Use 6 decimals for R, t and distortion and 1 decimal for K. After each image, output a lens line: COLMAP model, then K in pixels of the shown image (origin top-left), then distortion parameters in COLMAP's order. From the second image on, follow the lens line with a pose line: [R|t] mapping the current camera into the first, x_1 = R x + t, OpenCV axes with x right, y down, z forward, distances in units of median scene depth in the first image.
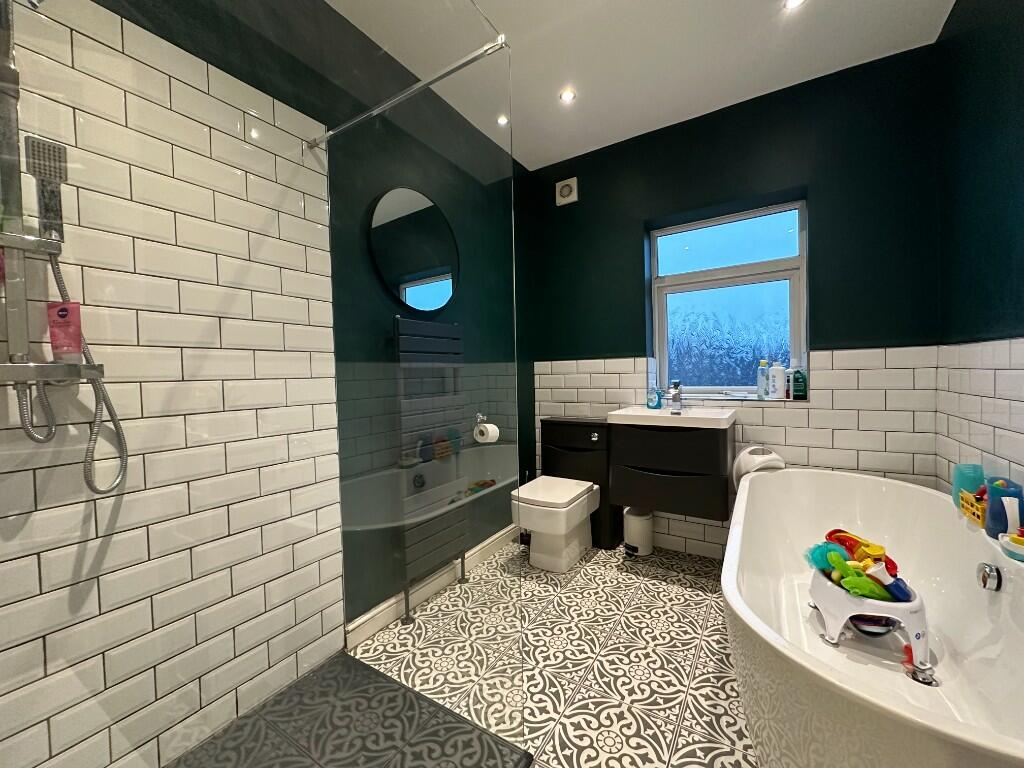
lens RADIAL K [[408.6, 0, 512.1], [0, 408.6, 384.7], [0, 0, 1]] dist [-0.003528, -0.000195]
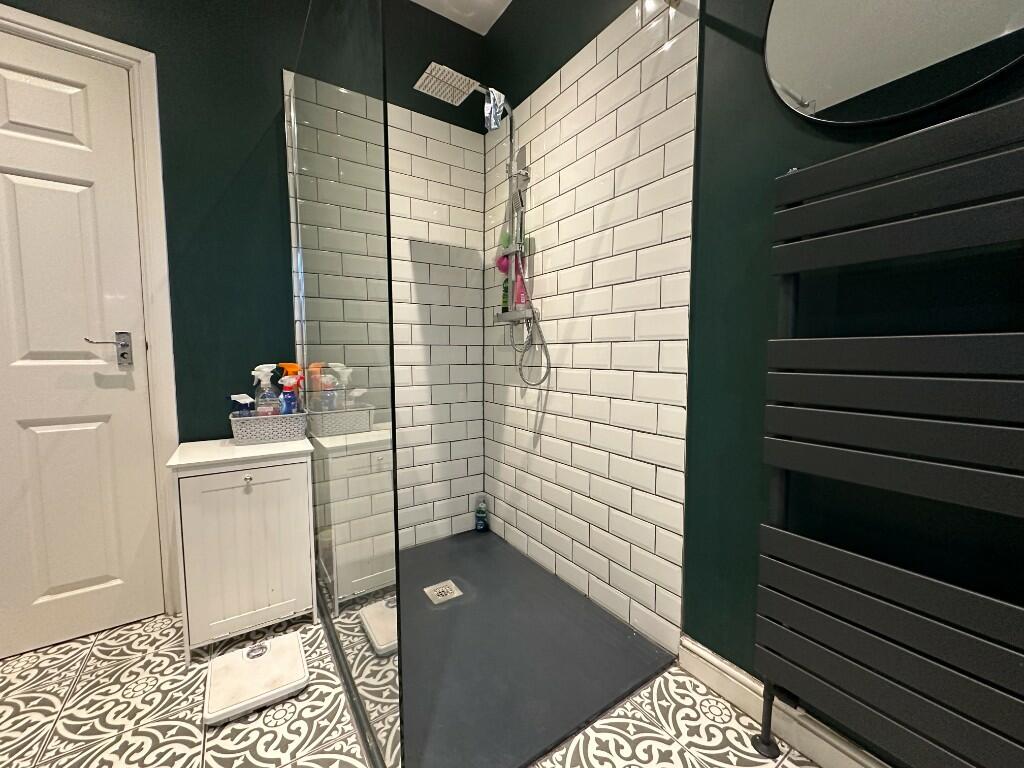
lens RADIAL K [[408.6, 0, 512.2], [0, 408.6, 384.9], [0, 0, 1]] dist [-0.003528, -0.000195]
pose [[-0.399061, 0.095032, -0.911986, 0.466192], [-0.011711, 0.994005, 0.108703, 0.061002], [0.916850, 0.054060, -0.395556, 1.233621]]
